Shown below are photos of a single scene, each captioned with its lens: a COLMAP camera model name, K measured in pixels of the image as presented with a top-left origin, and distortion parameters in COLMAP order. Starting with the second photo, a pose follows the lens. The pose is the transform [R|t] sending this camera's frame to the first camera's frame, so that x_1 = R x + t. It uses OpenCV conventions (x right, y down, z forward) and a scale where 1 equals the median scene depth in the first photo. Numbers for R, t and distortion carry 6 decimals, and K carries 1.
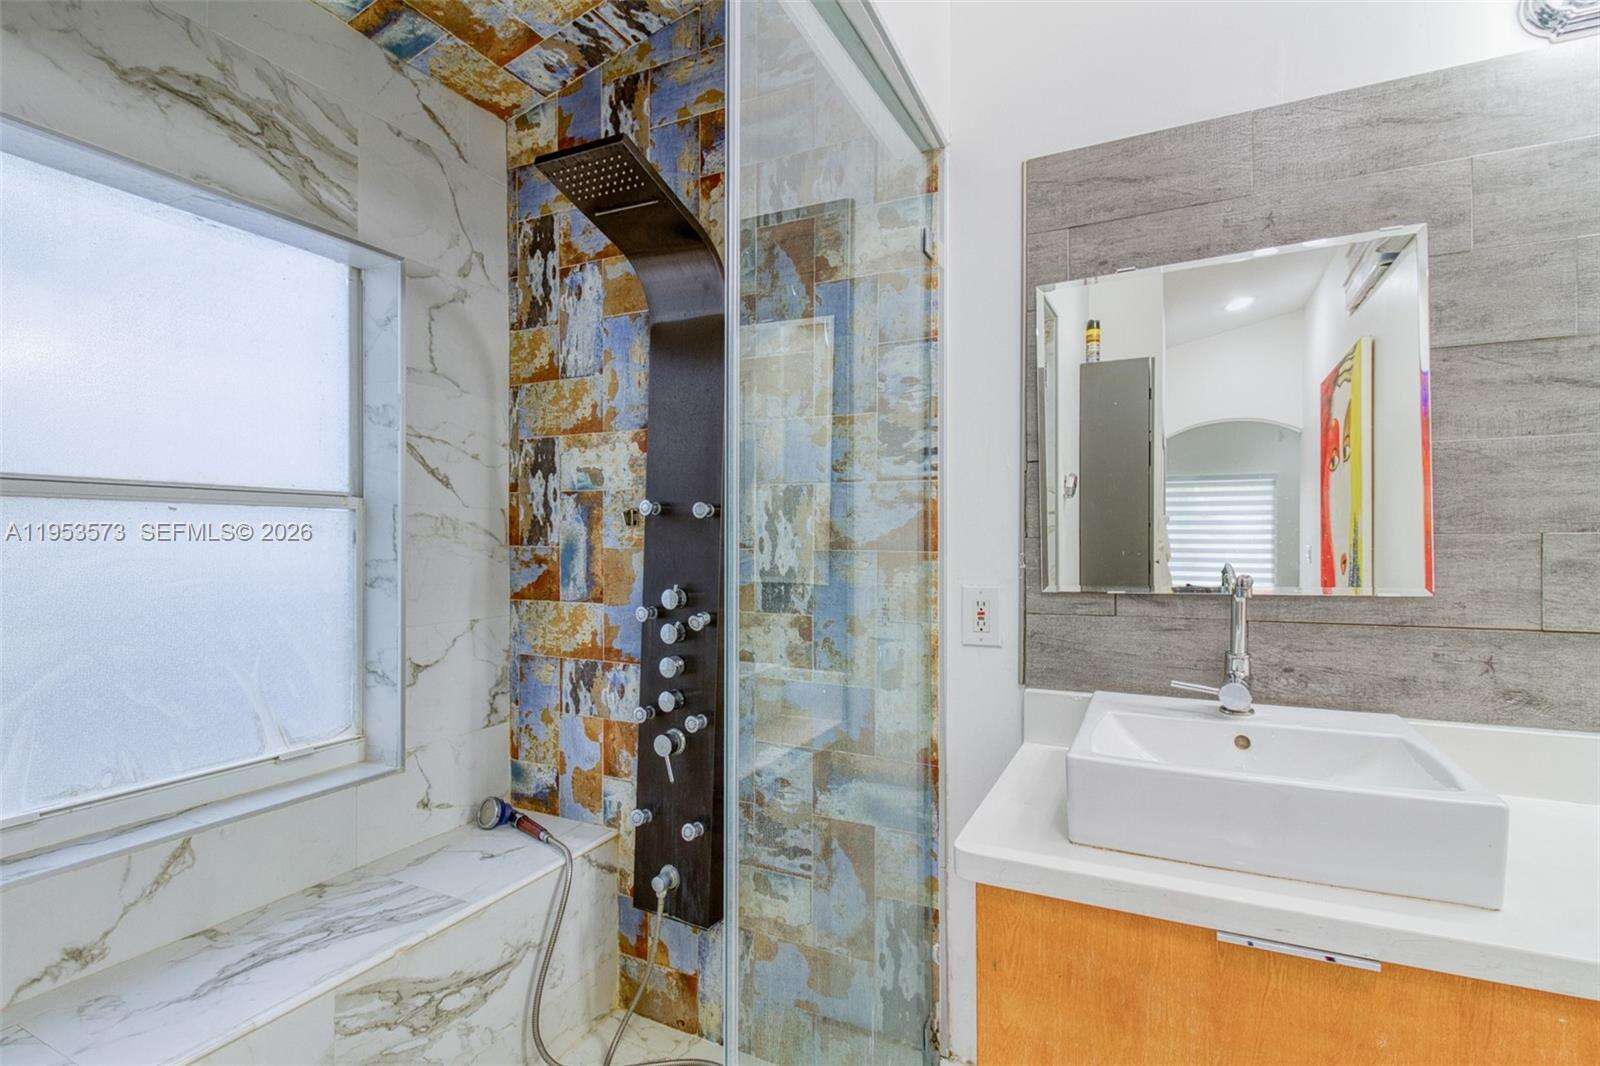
lens RADIAL K [[773.0, 0, 810.8], [0, 773.0, 527.8], [0, 0, 1]] dist [0.017611, -0.012770]
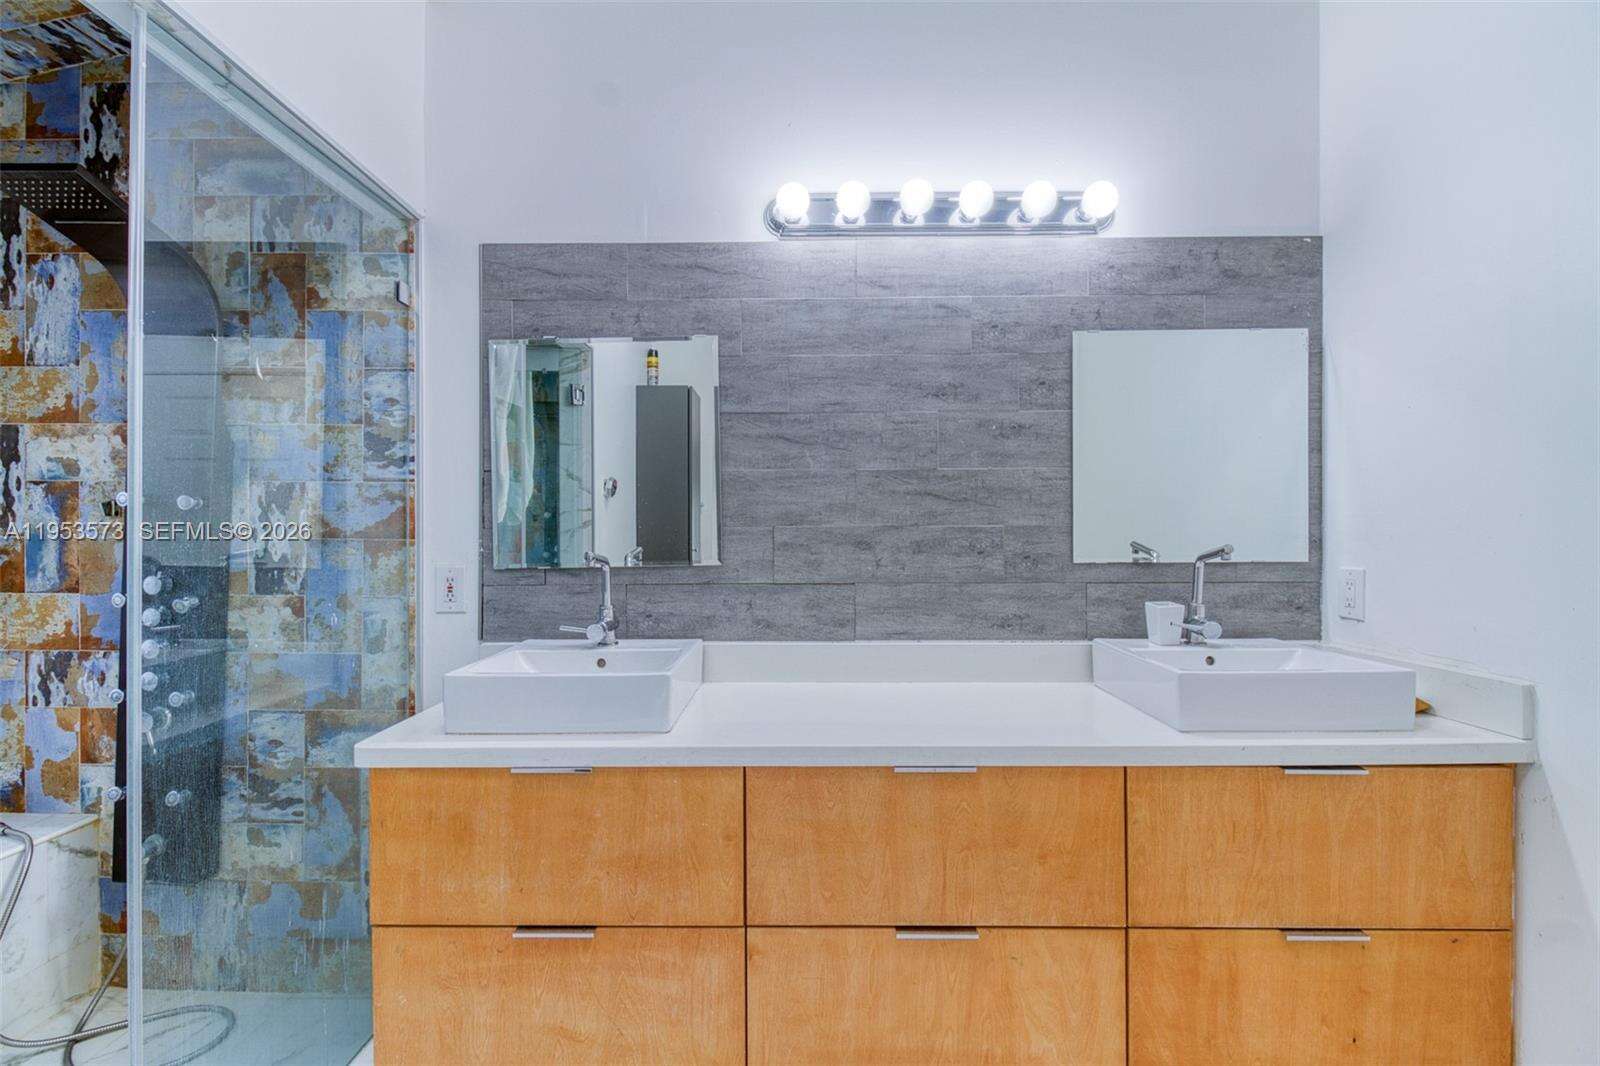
lens RADIAL K [[773.0, 0, 843.0], [0, 773.0, 526.8], [0, 0, 1]] dist [0.017611, -0.012770]
pose [[0.904499, 0.006371, 0.426427, 0.235974], [-0.007873, 0.999967, 0.001760, 0.002172], [-0.426402, -0.004949, 0.904520, -0.399647]]
